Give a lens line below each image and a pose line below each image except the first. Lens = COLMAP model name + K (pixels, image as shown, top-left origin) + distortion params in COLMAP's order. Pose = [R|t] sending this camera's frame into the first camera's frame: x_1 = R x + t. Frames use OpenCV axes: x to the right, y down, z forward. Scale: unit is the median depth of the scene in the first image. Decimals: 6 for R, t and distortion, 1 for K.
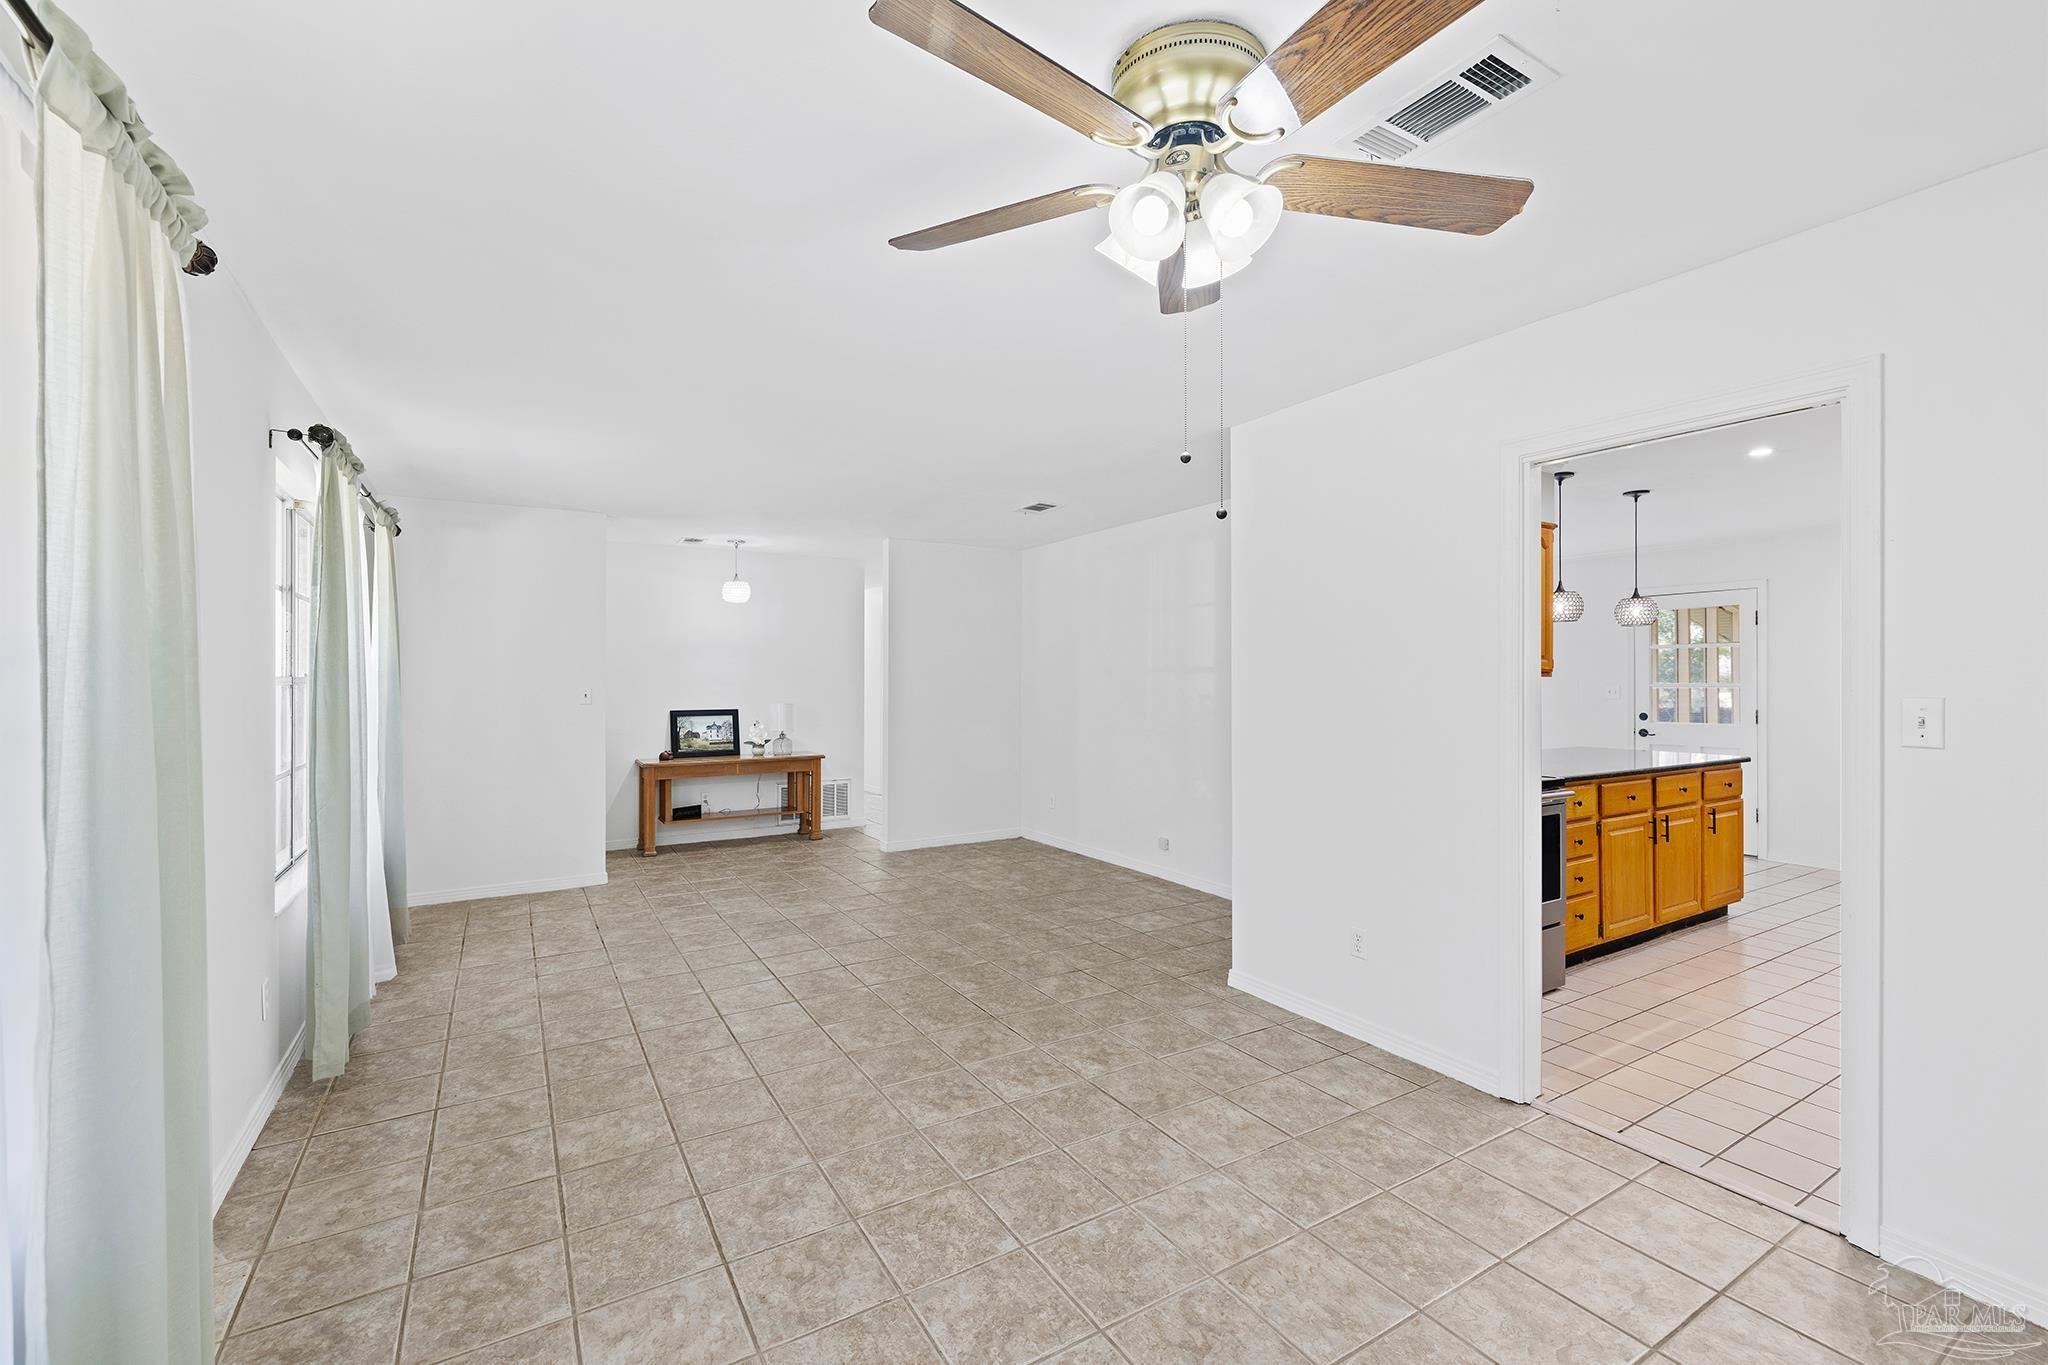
lens RADIAL K [[862.6, 0, 1022.4], [0, 862.6, 677.9], [0, 0, 1]] dist [0.002294, 0.000280]
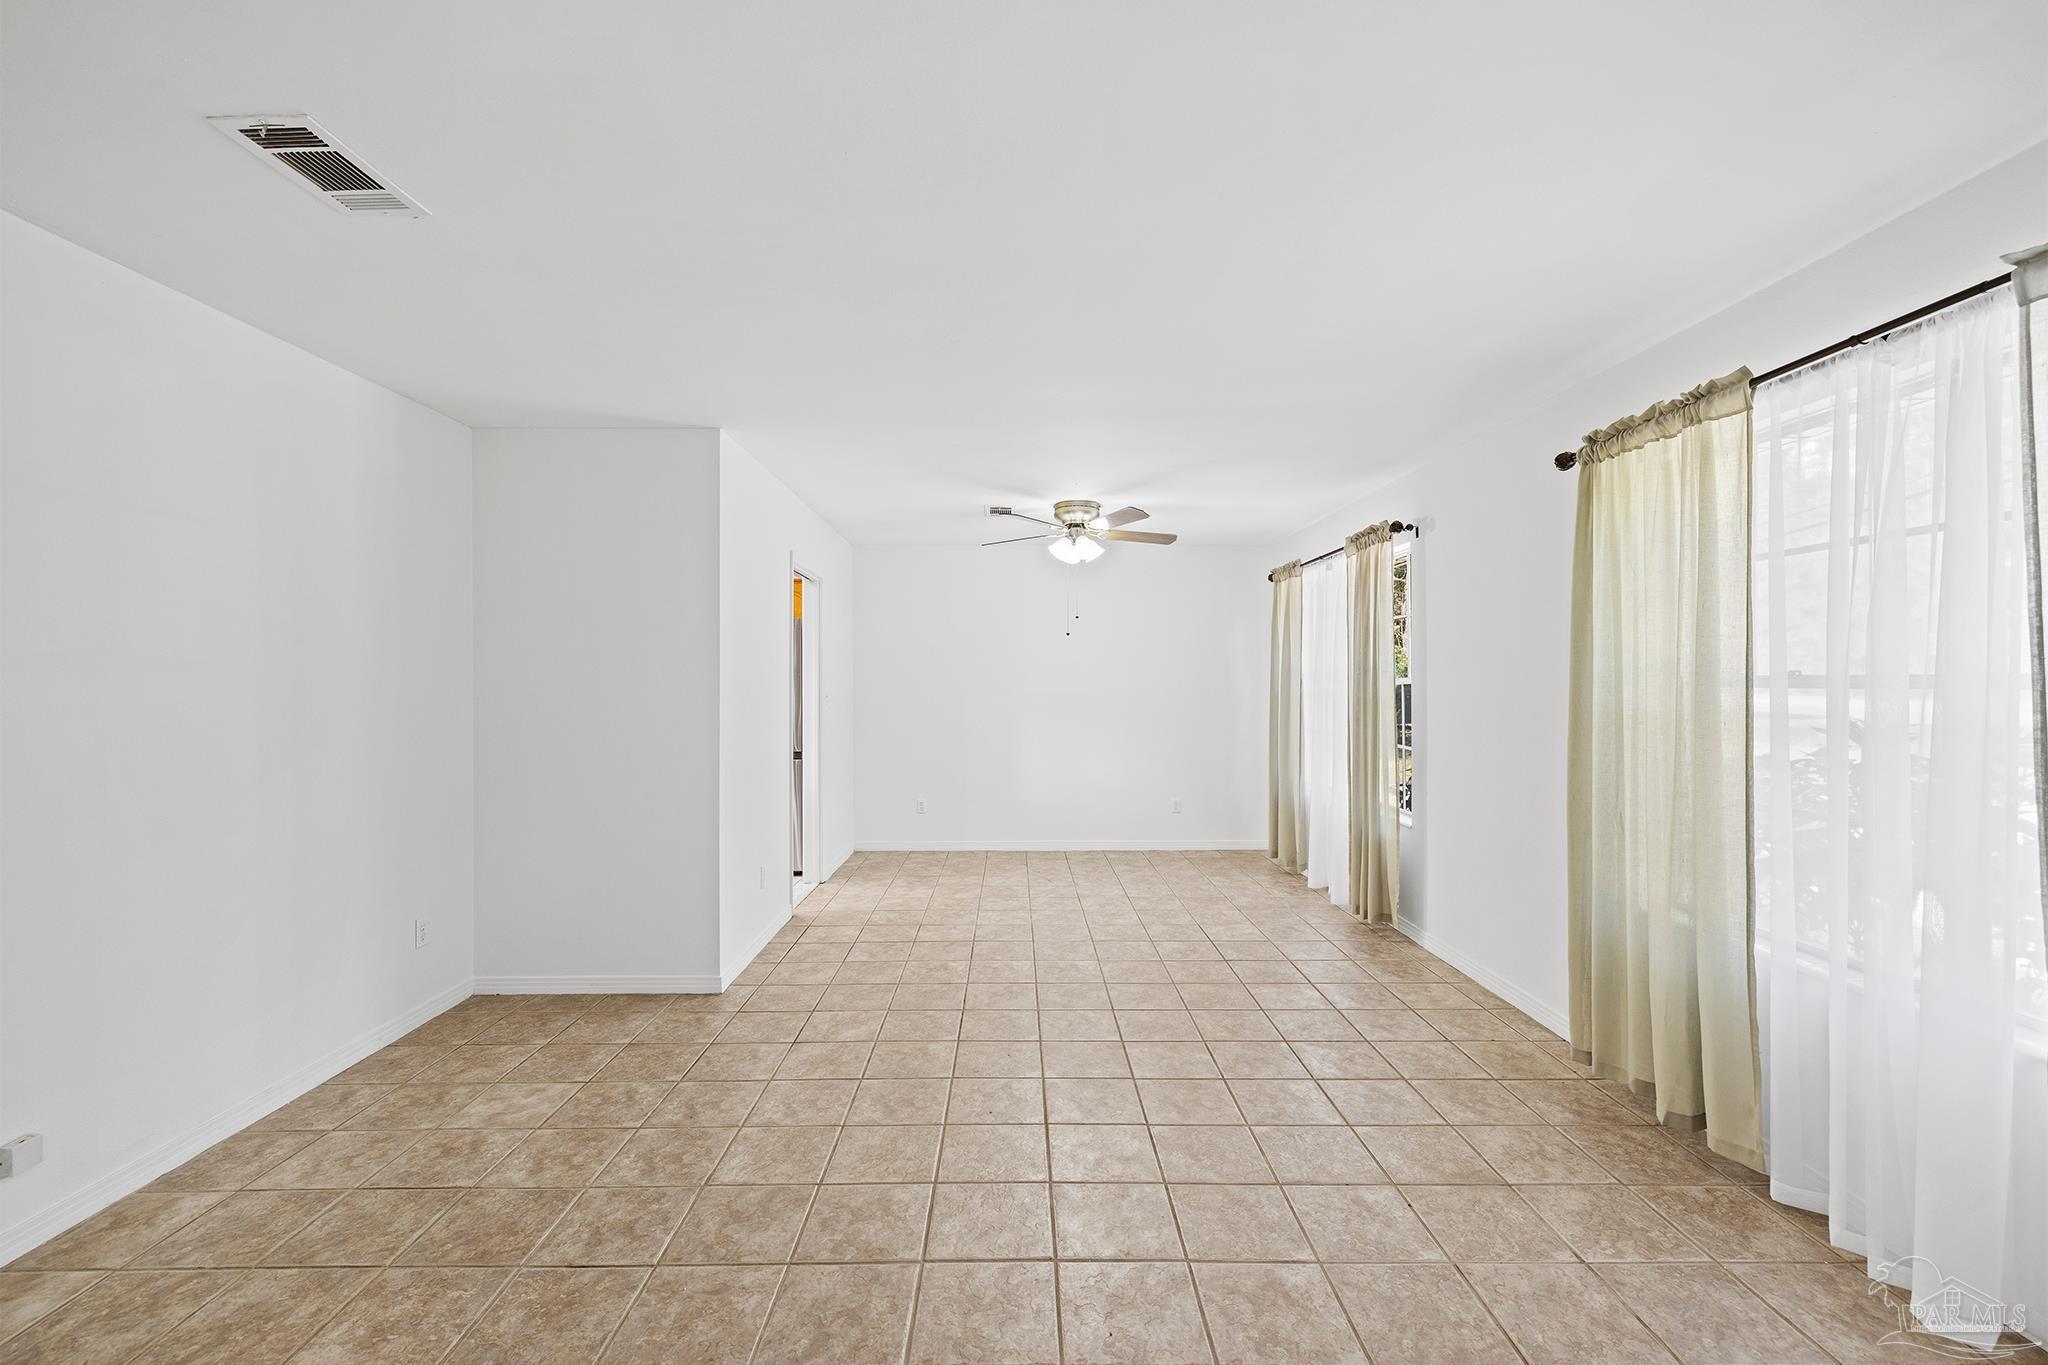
lens RADIAL K [[862.6, 0, 1027.3], [0, 862.6, 680.5], [0, 0, 1]] dist [0.002294, 0.000280]
pose [[-0.865046, 0.002959, 0.501684, -0.616878], [0.001462, 0.999993, -0.003378, 0.002776], [-0.501690, -0.002189, -0.865045, 1.854514]]
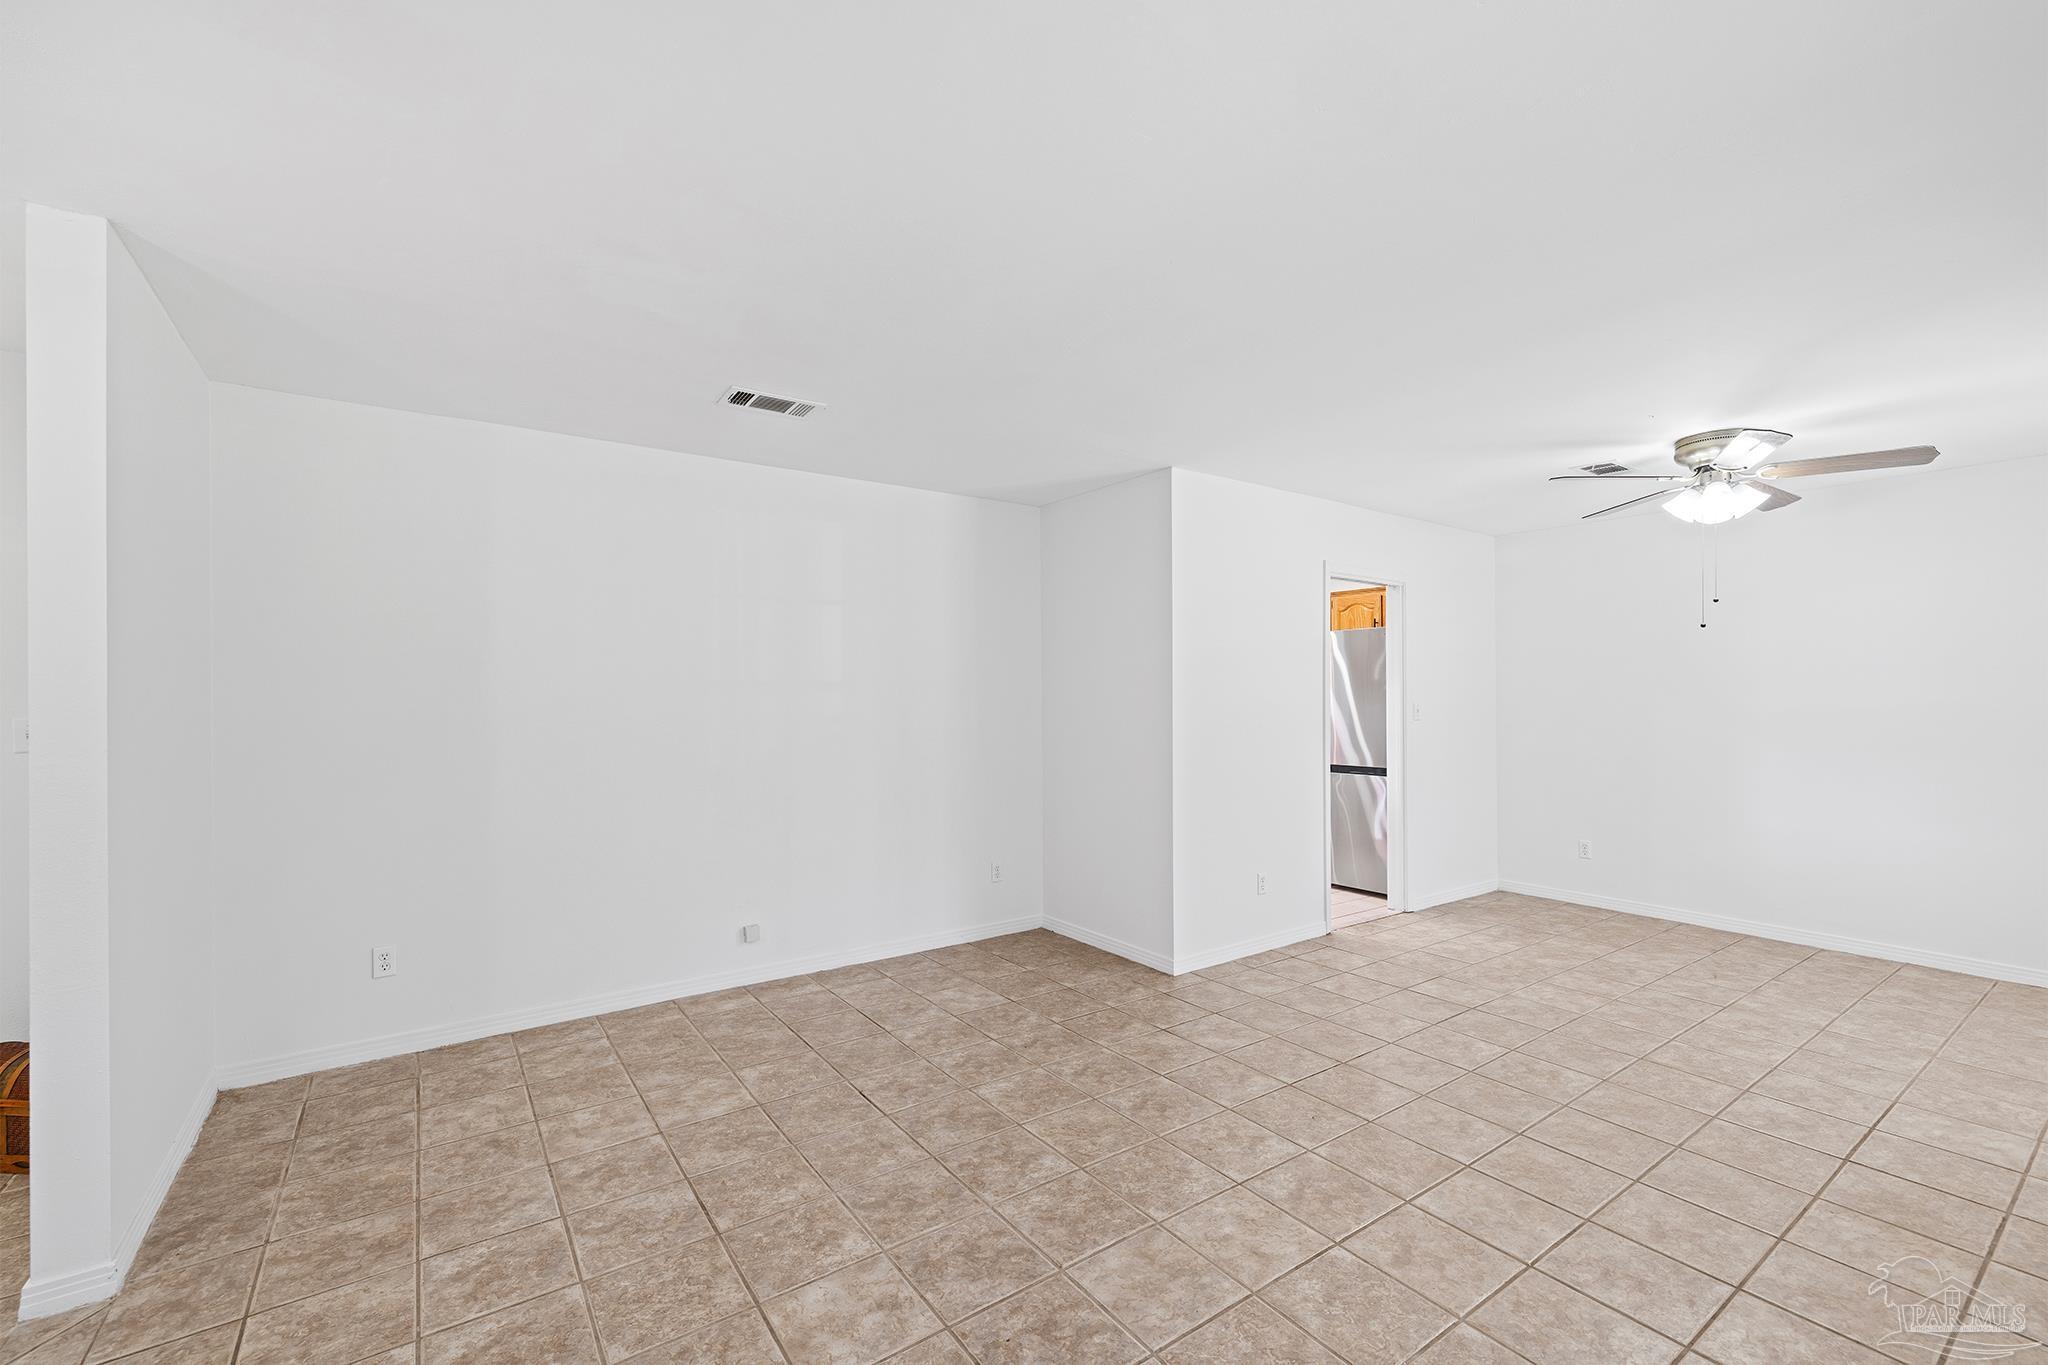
lens RADIAL K [[862.6, 0, 1018.7], [0, 862.6, 697.5], [0, 0, 1]] dist [0.002294, 0.000280]
pose [[-0.070934, -0.000132, 0.997481, -0.925780], [0.002657, 0.999996, 0.000322, 0.002151], [-0.997477, 0.002674, -0.070934, 1.406459]]
